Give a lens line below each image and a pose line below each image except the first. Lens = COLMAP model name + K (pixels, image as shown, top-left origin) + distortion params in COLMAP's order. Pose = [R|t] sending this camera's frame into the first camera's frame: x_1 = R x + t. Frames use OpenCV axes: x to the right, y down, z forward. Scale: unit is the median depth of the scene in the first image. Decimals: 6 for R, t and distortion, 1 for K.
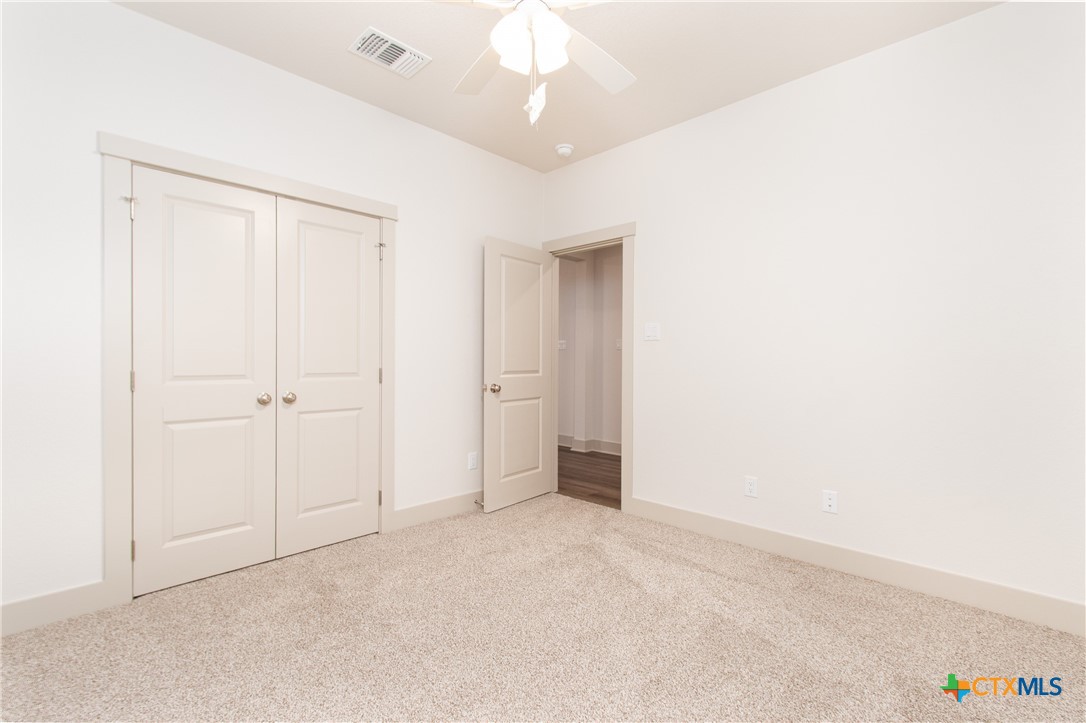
lens RADIAL K [[484.1, 0, 547.0], [0, 484.1, 362.9], [0, 0, 1]] dist [0.000039, 0.000044]
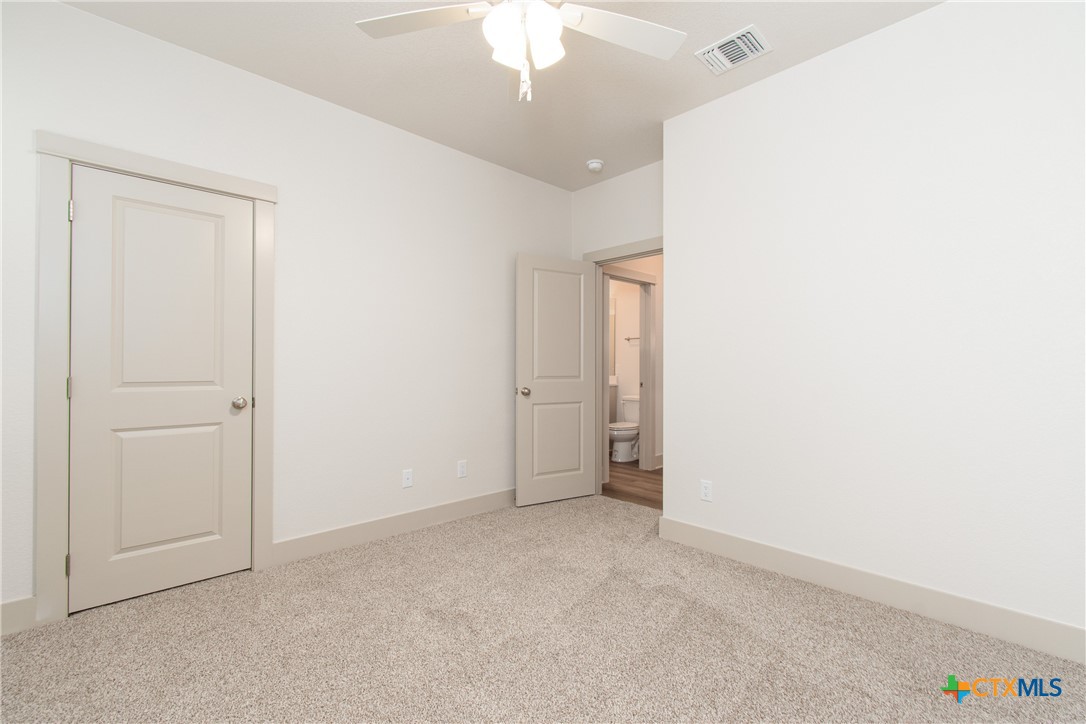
lens RADIAL K [[453.5, 0, 543.0], [0, 453.5, 362.0], [0, 0, 1]] dist [0.012370, -0.000171]
pose [[0.995830, -0.003772, -0.091155, 0.129151], [0.002656, 0.999920, -0.012354, -0.000568], [0.091194, 0.012060, 0.995760, 0.134340]]
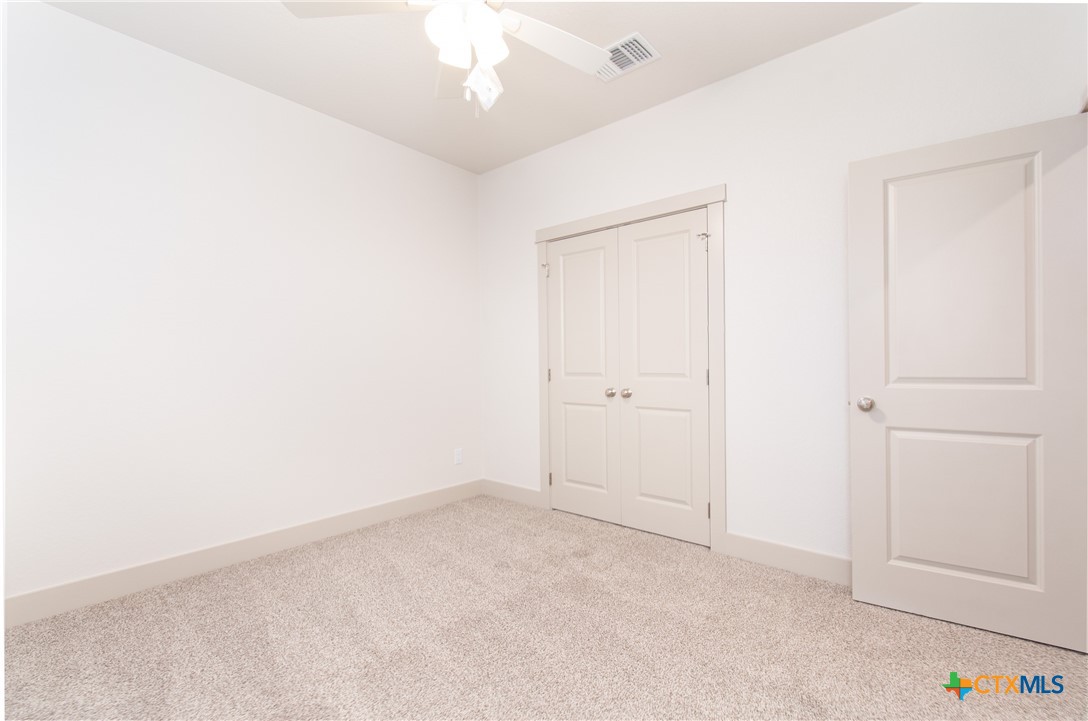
lens RADIAL K [[485.0, 0, 548.1], [0, 485.0, 361.9], [0, 0, 1]] dist [0.000039, 0.000044]
pose [[0.057463, -0.006629, -0.998326, 0.601991], [-0.000057, 0.999978, -0.006644, 0.003198], [0.998348, 0.000439, 0.057462, 0.696951]]
